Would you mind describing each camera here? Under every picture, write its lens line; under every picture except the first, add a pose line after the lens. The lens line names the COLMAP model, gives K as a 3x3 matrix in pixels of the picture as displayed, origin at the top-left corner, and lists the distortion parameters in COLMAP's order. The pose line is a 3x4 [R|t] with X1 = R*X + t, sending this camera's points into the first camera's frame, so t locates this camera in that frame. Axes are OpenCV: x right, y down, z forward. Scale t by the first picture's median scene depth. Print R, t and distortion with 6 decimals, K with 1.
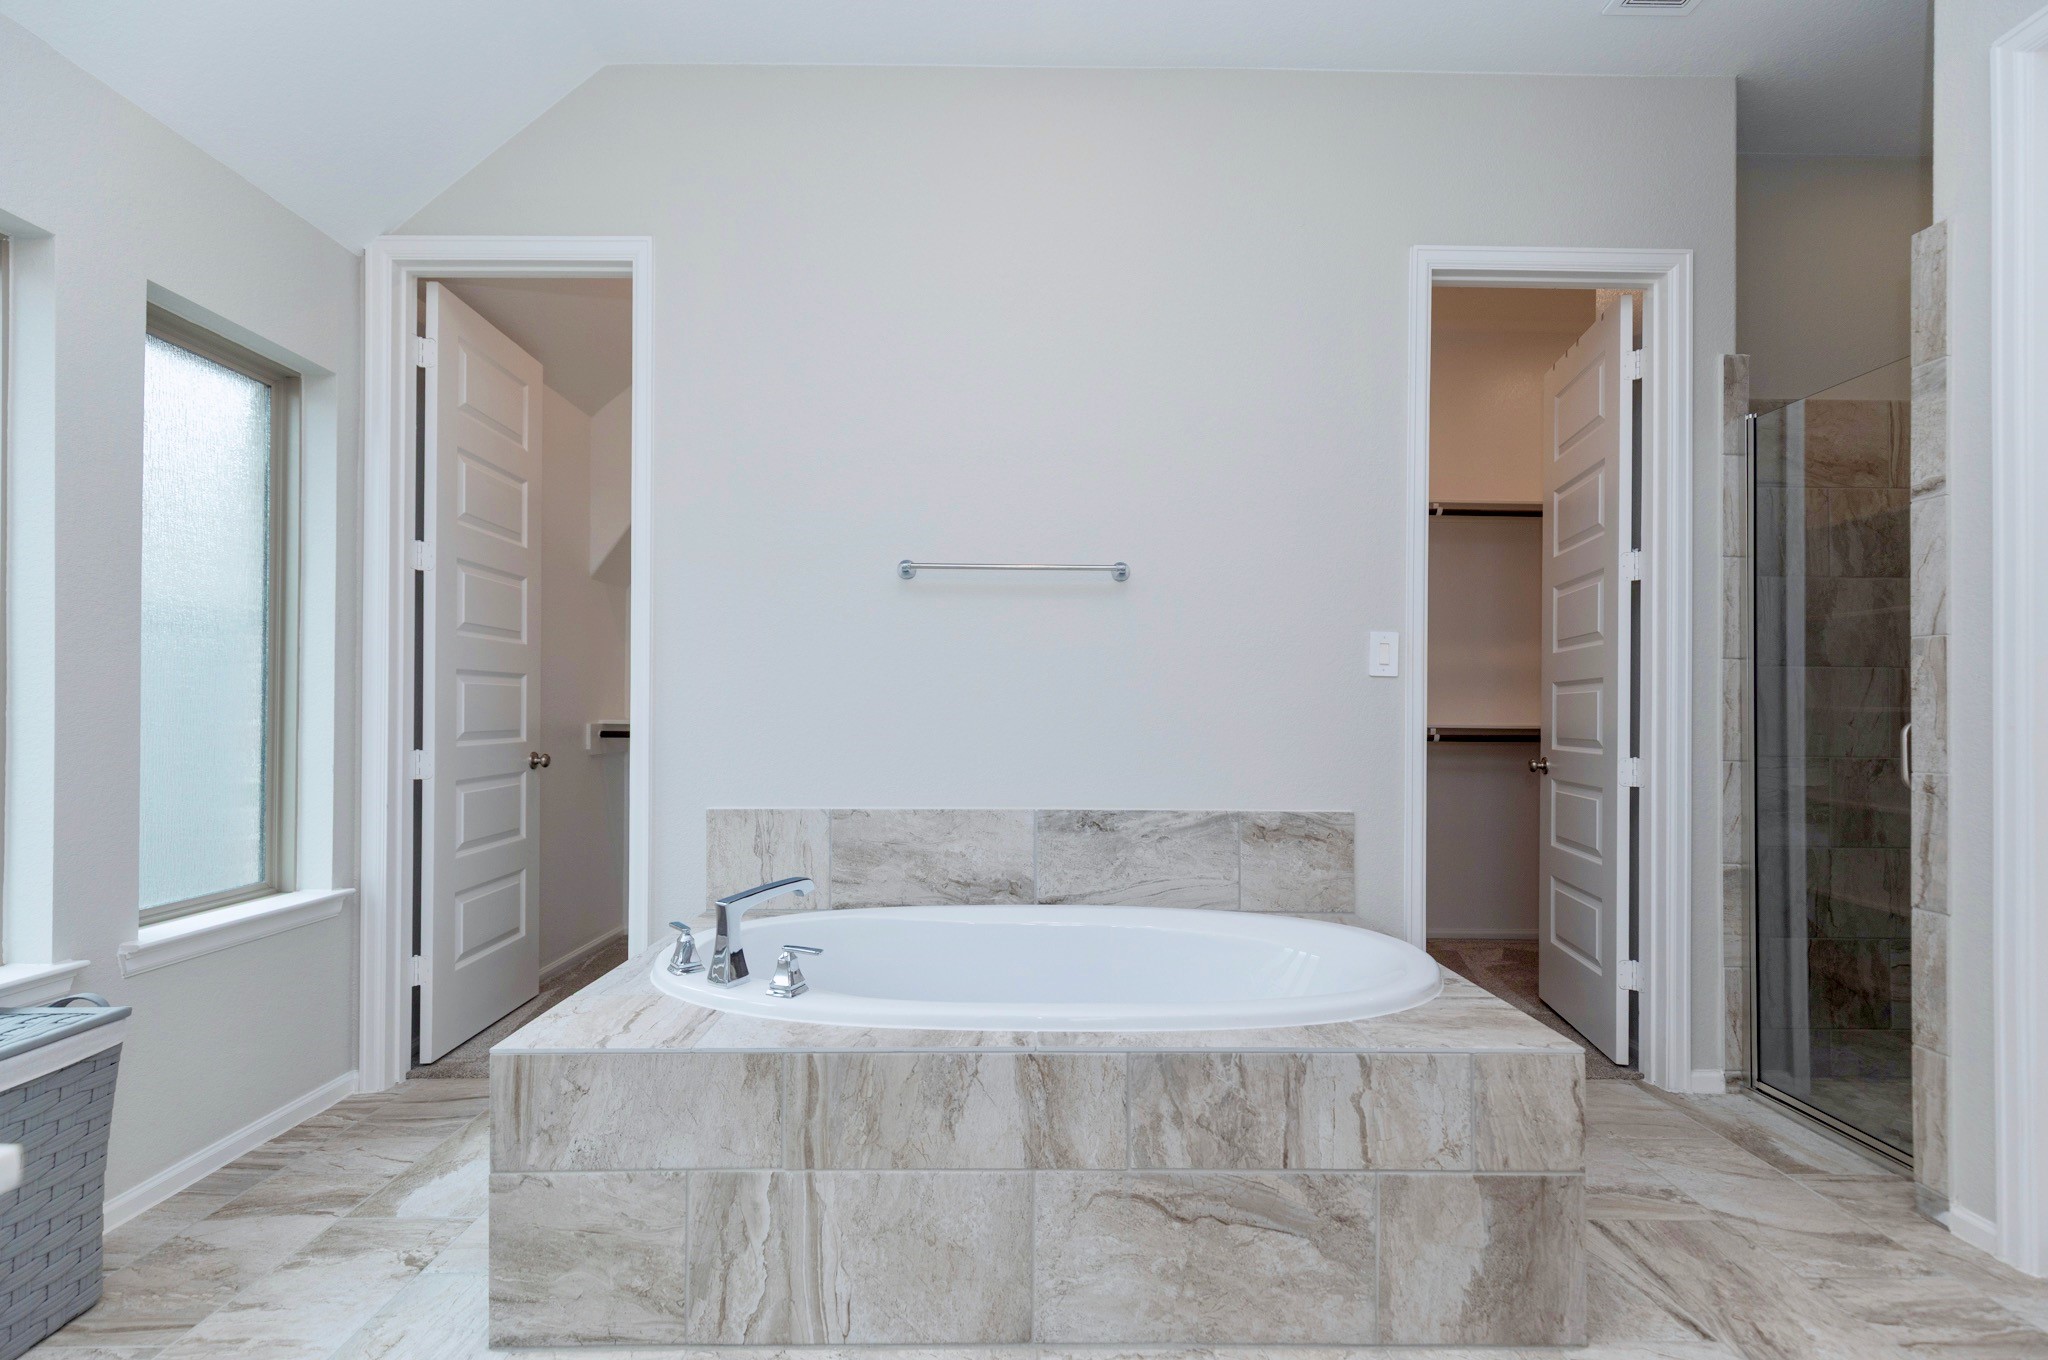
lens RADIAL K [[928.8, 0, 1011.0], [0, 928.8, 695.8], [0, 0, 1]] dist [0.008601, 0.000035]
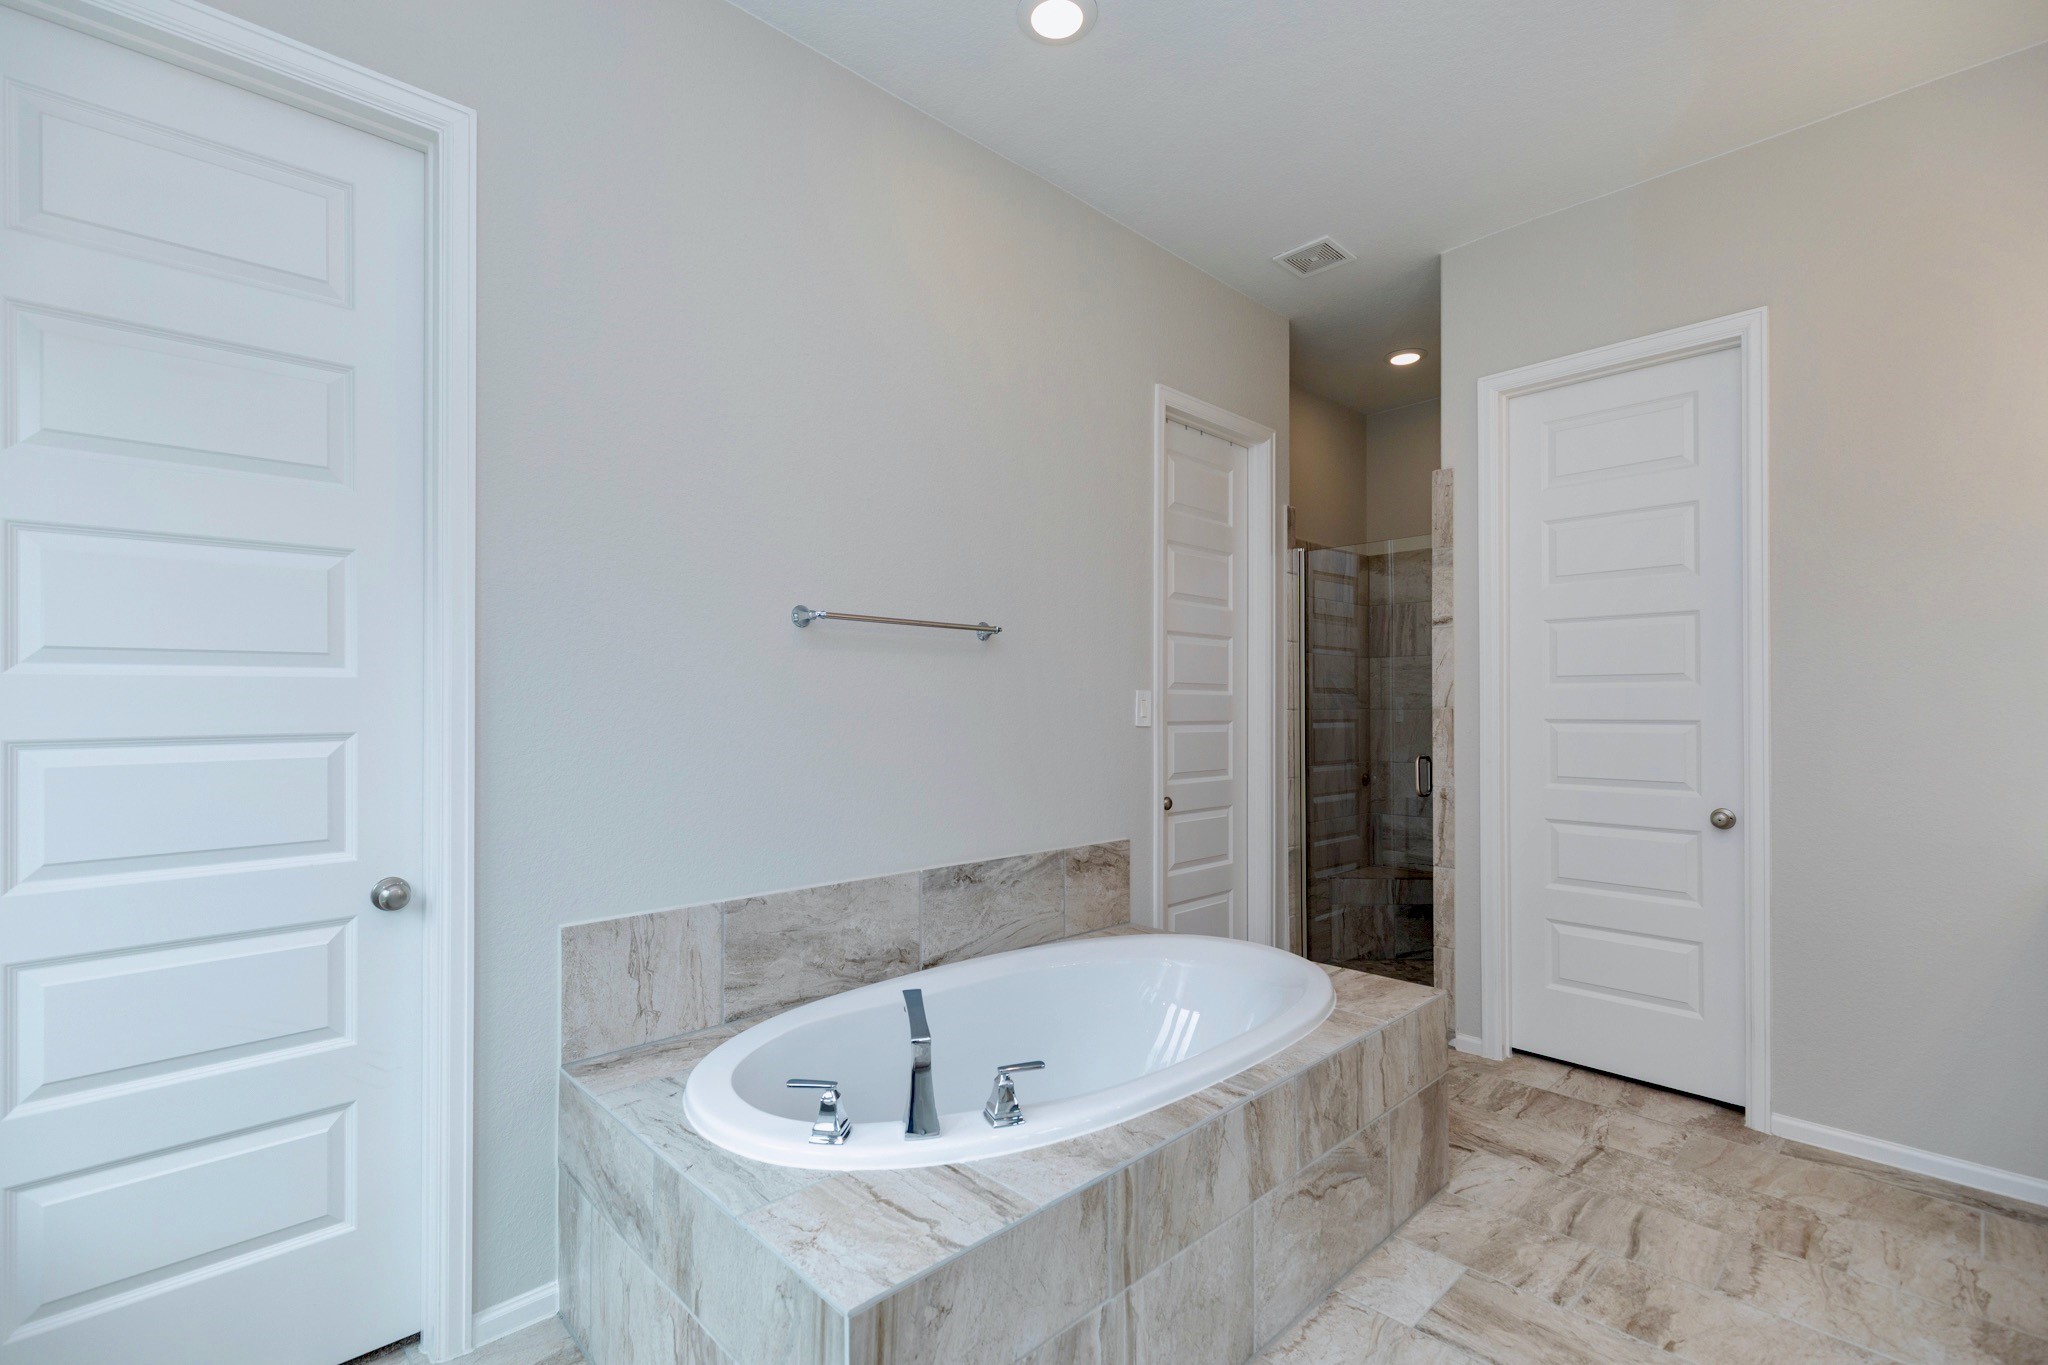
lens RADIAL K [[928.8, 0, 1018.4], [0, 928.8, 692.3], [0, 0, 1]] dist [0.008601, 0.000035]
pose [[0.727245, 0.003608, 0.686369, -0.802452], [-0.005484, 0.999985, 0.000555, -0.093469], [-0.686356, -0.004168, 0.727253, 0.307423]]
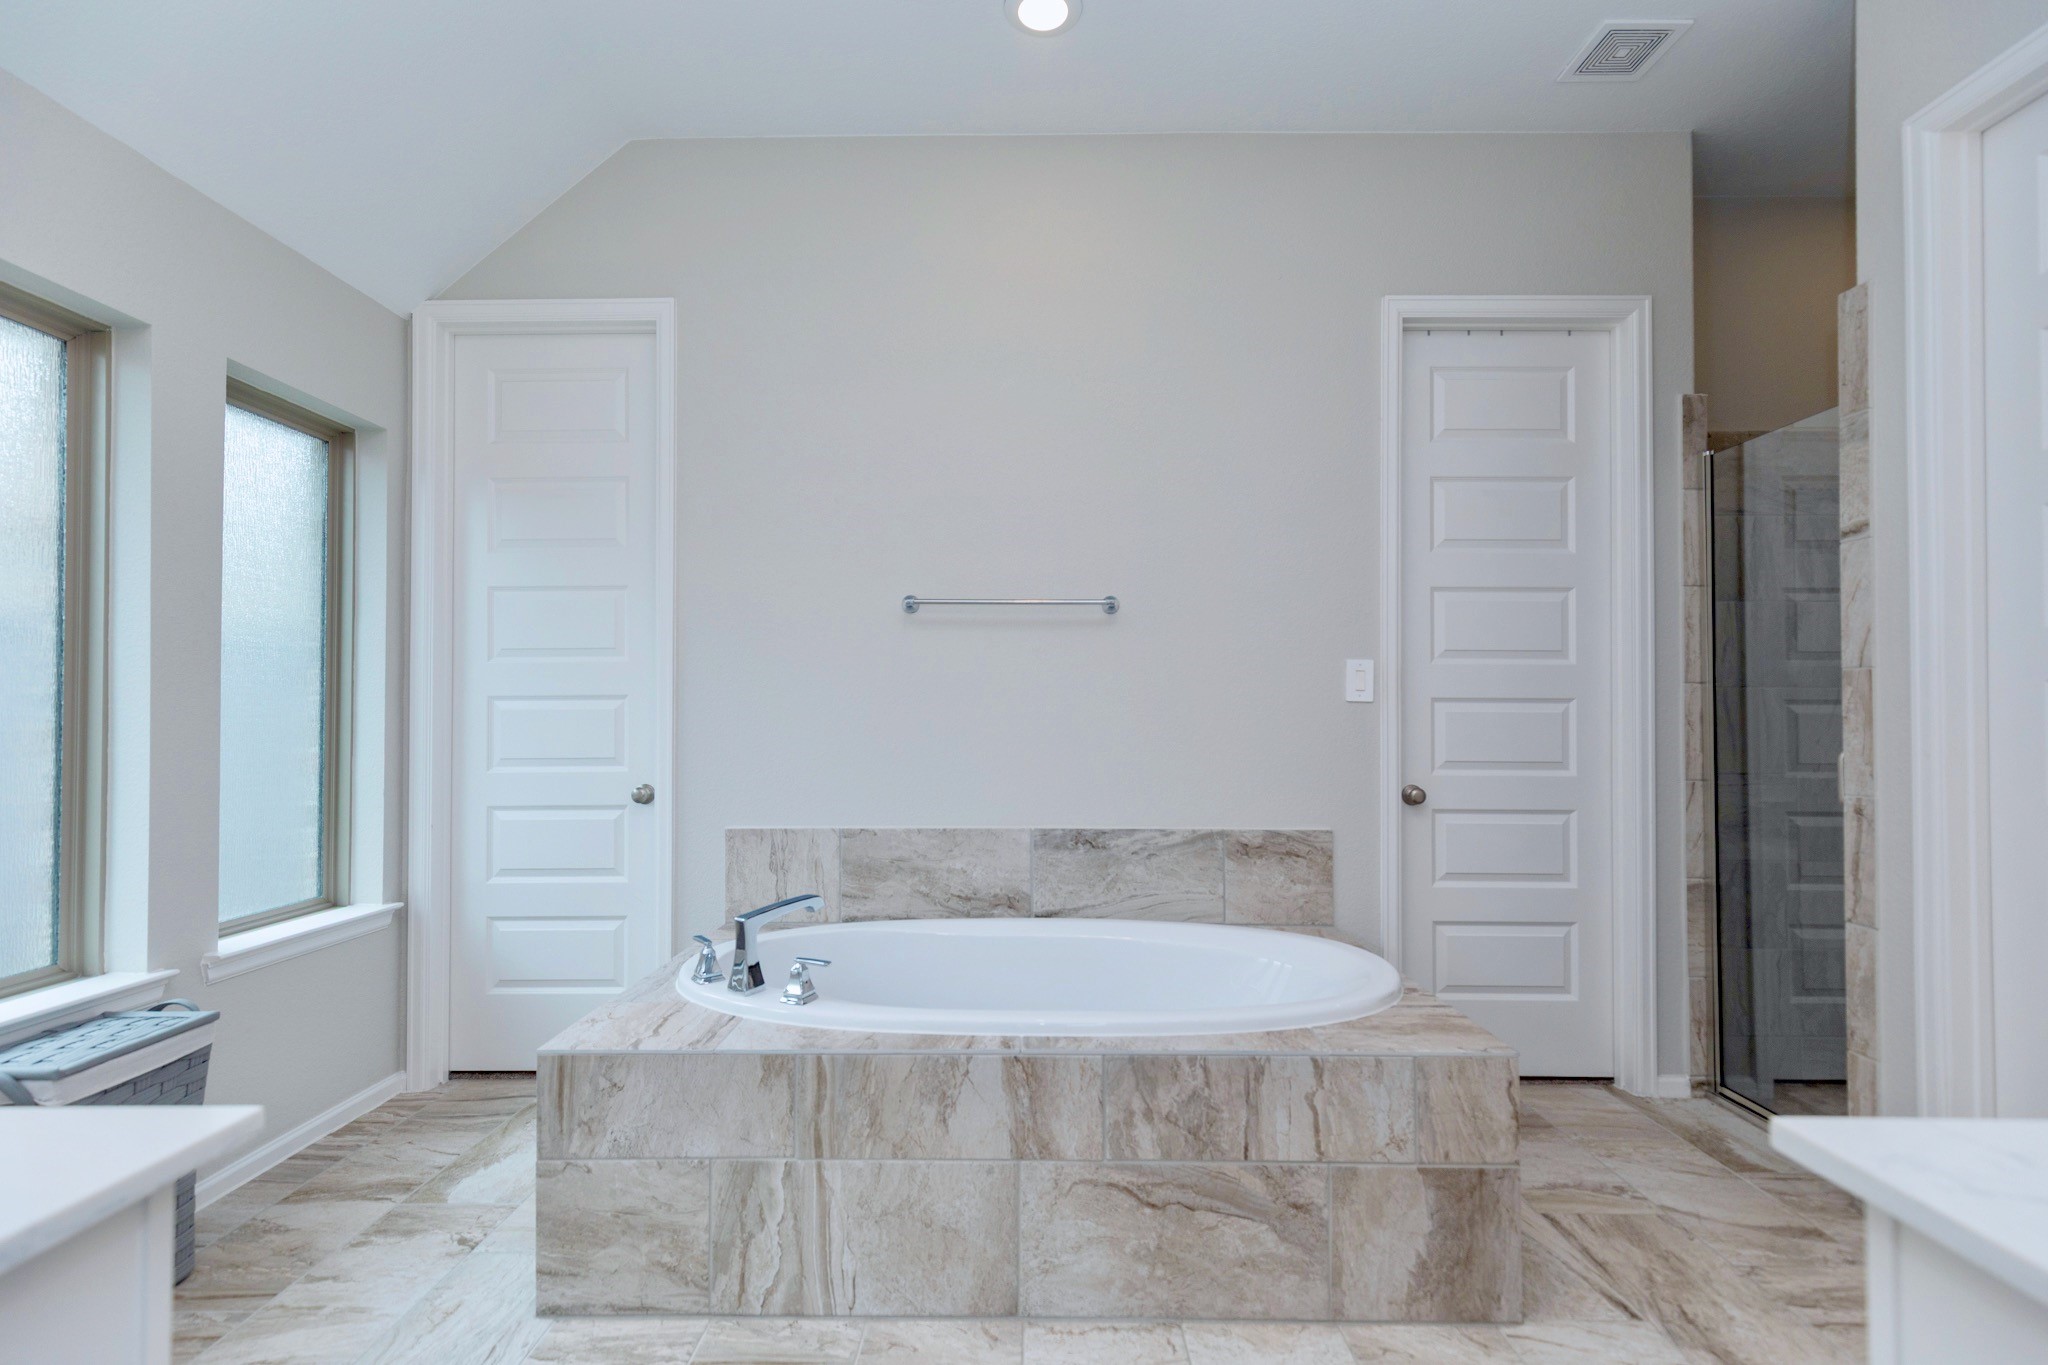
lens RADIAL K [[928.8, 0, 1006.4], [0, 928.8, 695.2], [0, 0, 1]] dist [0.008601, 0.000035]
pose [[0.999738, -0.005500, -0.022239, 0.030953], [0.005339, 0.999959, -0.007283, -0.032410], [0.022278, 0.007163, 0.999726, -0.097742]]
